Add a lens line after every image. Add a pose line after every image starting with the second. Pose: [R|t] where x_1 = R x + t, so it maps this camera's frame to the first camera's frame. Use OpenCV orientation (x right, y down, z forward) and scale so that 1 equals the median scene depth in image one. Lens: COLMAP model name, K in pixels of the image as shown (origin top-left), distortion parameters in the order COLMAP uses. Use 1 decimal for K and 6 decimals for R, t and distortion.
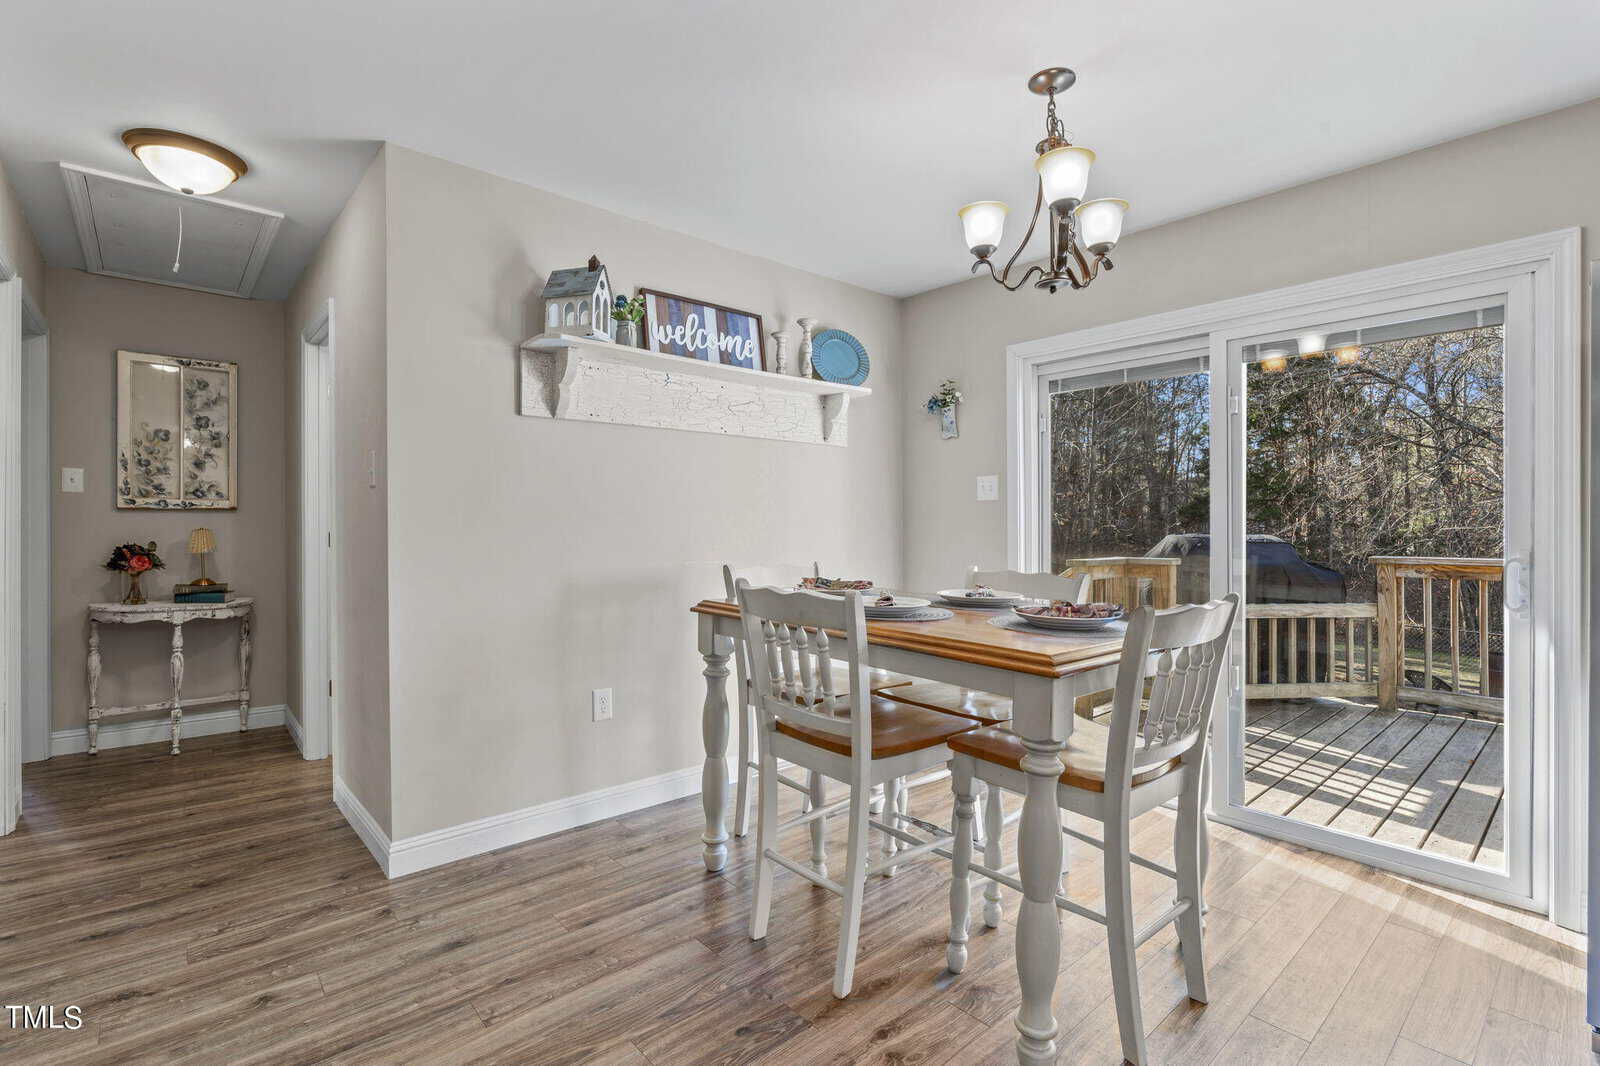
lens RADIAL K [[738.7, 0, 804.8], [0, 738.7, 527.6], [0, 0, 1]] dist [-0.007561, 0.004205]
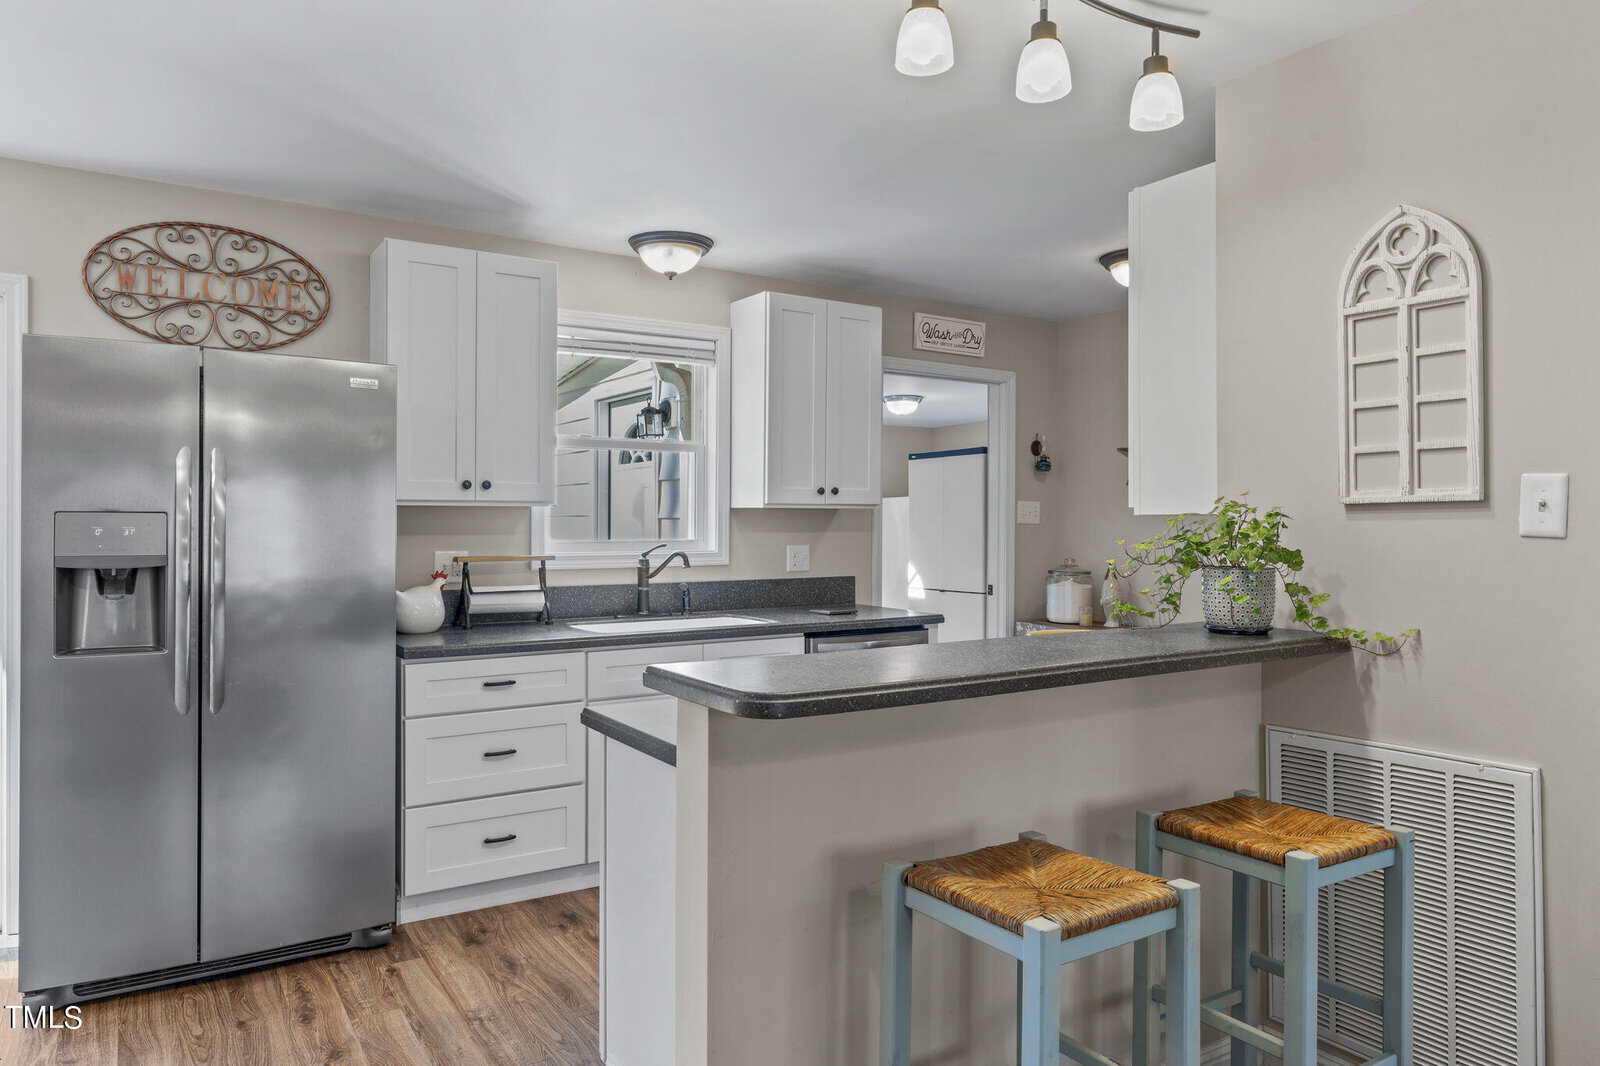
lens RADIAL K [[1045.2, 0, 795.5], [0, 1045.2, 520.5], [0, 0, 1]] dist [0.005116, 0.002188]
pose [[0.162429, 0.001435, 0.986719, -0.198276], [-0.001498, 0.999998, -0.001207, -0.036268], [-0.986719, -0.001282, 0.162430, -0.252486]]
